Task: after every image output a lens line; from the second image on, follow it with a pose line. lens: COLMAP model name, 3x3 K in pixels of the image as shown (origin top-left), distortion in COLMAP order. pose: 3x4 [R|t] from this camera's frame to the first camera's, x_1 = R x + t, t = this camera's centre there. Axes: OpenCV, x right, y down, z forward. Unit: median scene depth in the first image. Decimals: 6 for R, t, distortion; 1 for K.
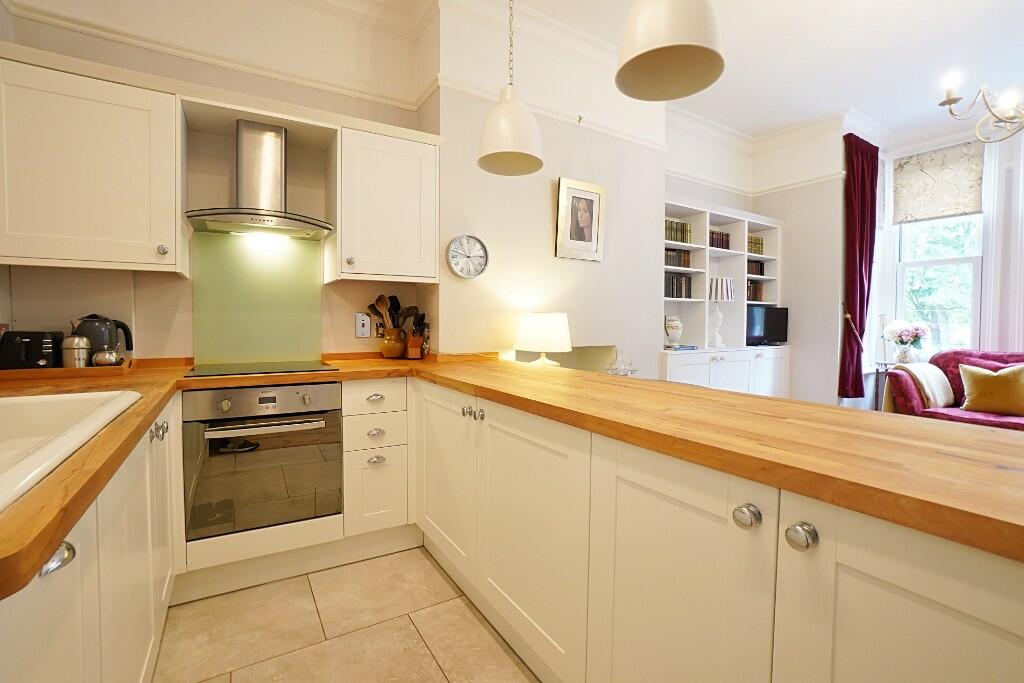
lens RADIAL K [[451.7, 0, 503.8], [0, 451.7, 332.2], [0, 0, 1]] dist [-0.063670, 0.022450]
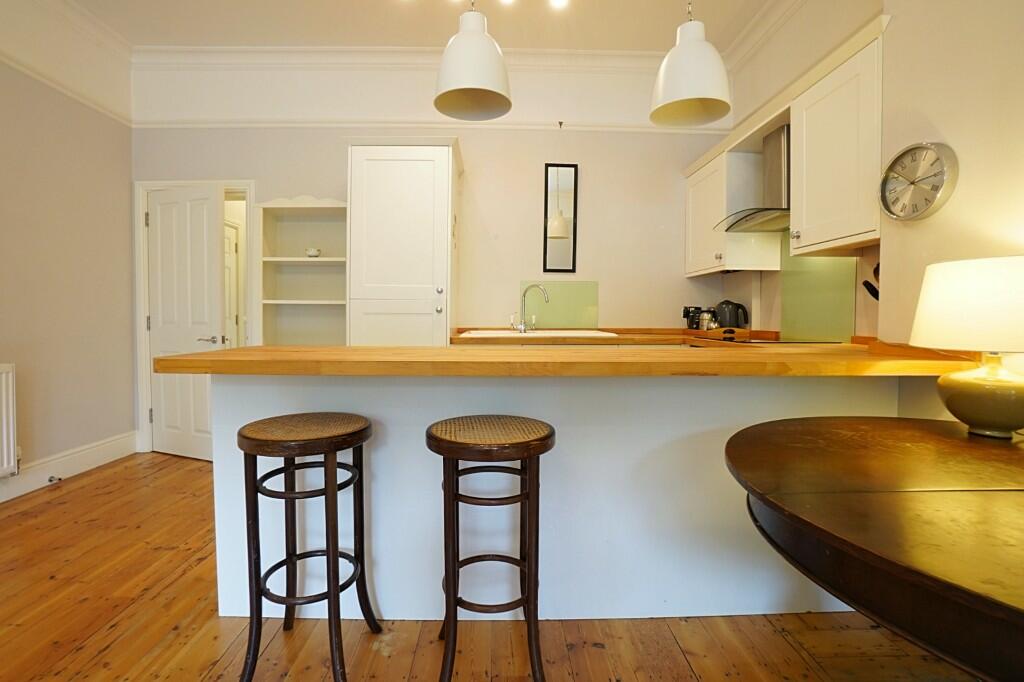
lens RADIAL K [[451.7, 0, 503.8], [0, 451.7, 331.7], [0, 0, 1]] dist [-0.063670, 0.022450]
pose [[-0.505291, 0.023126, -0.862639, 0.664173], [-0.026988, 0.998728, 0.042583, 0.020804], [0.862527, 0.044797, -0.504024, 0.800154]]
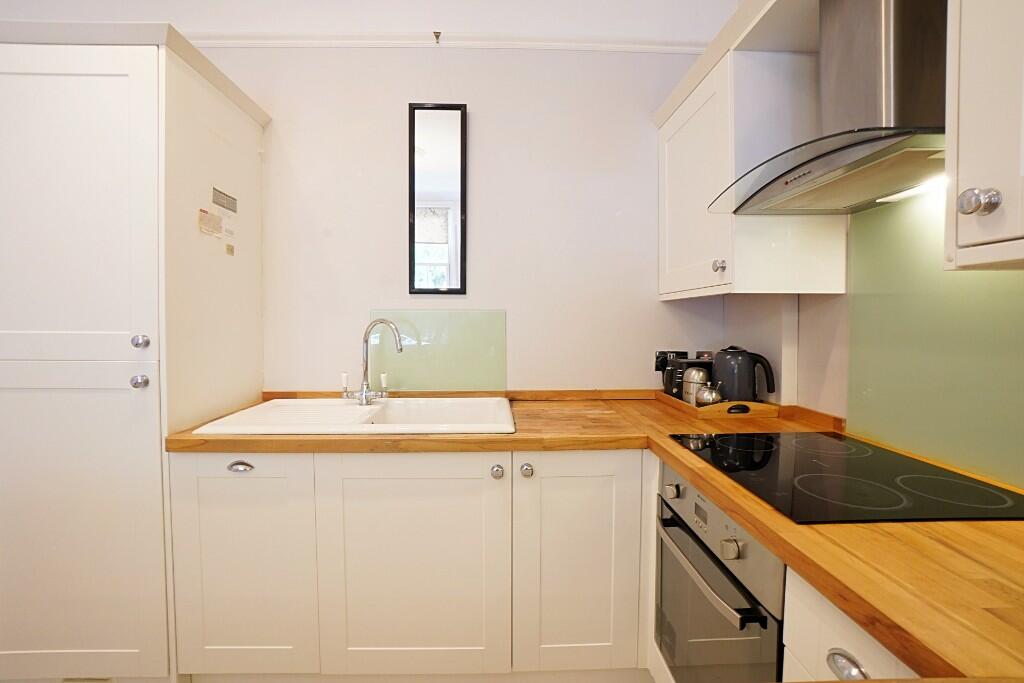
lens RADIAL K [[451.7, 0, 503.8], [0, 451.7, 332.2], [0, 0, 1]] dist [-0.063670, 0.022450]
pose [[-0.492176, 0.020288, -0.870259, 0.053539], [-0.019926, 0.999204, 0.034564, -0.064108], [0.870268, 0.034352, -0.491380, 0.737591]]
